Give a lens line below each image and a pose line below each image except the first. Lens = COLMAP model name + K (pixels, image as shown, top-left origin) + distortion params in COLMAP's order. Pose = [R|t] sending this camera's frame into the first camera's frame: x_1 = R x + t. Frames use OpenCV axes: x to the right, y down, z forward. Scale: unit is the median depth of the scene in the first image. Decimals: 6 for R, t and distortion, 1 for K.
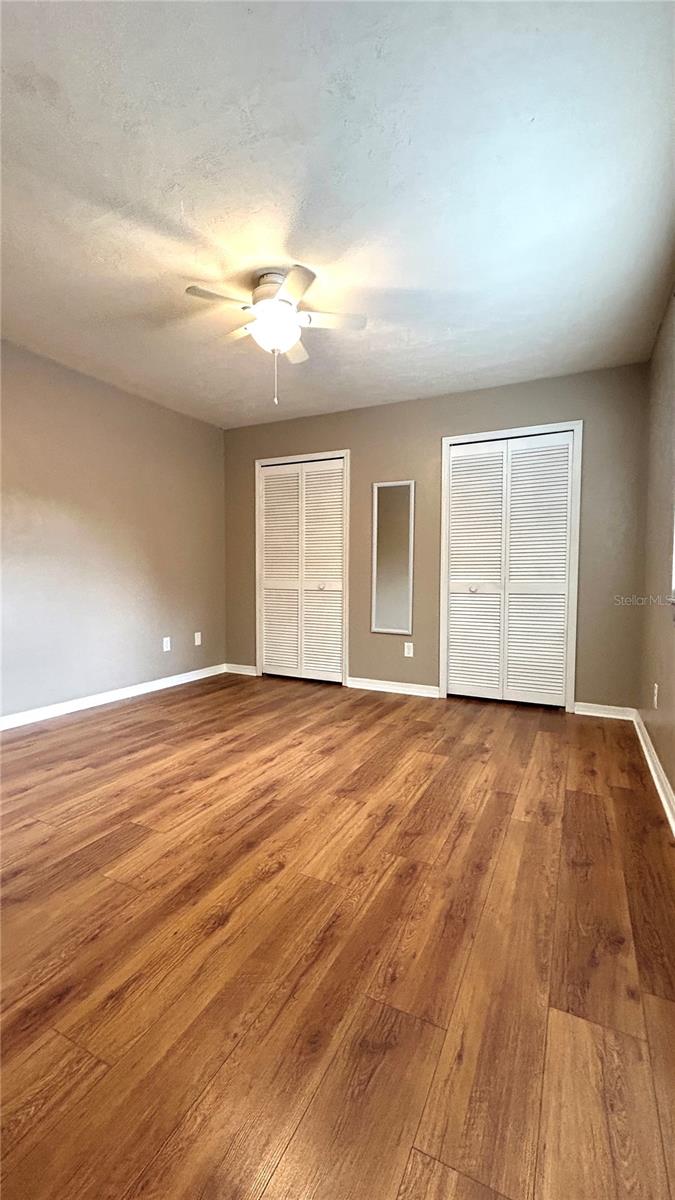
lens RADIAL K [[486.5, 0, 337.9], [0, 486.5, 603.1], [0, 0, 1]] dist [-0.001898, 0.000276]
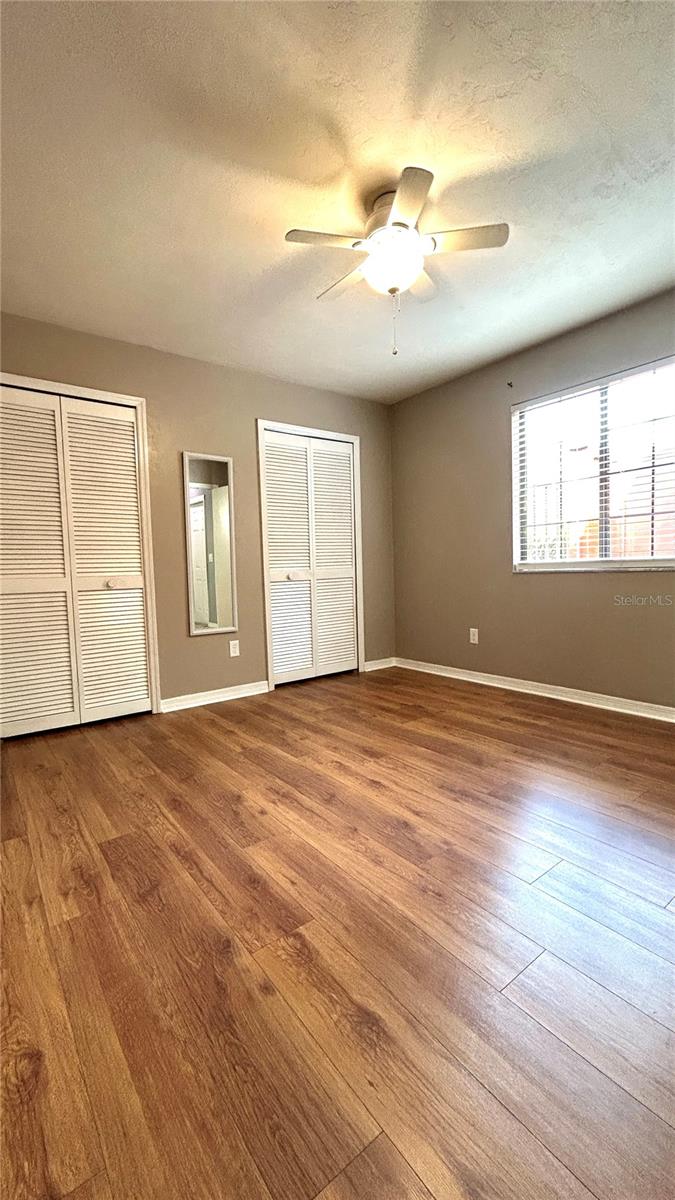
lens RADIAL K [[486.5, 0, 337.9], [0, 486.5, 603.1], [0, 0, 1]] dist [-0.001898, 0.000276]
pose [[0.436857, -0.085491, 0.895459, -0.744339], [0.080059, 0.995218, 0.055958, -0.028821], [-0.895961, 0.047244, 0.441612, 0.570766]]
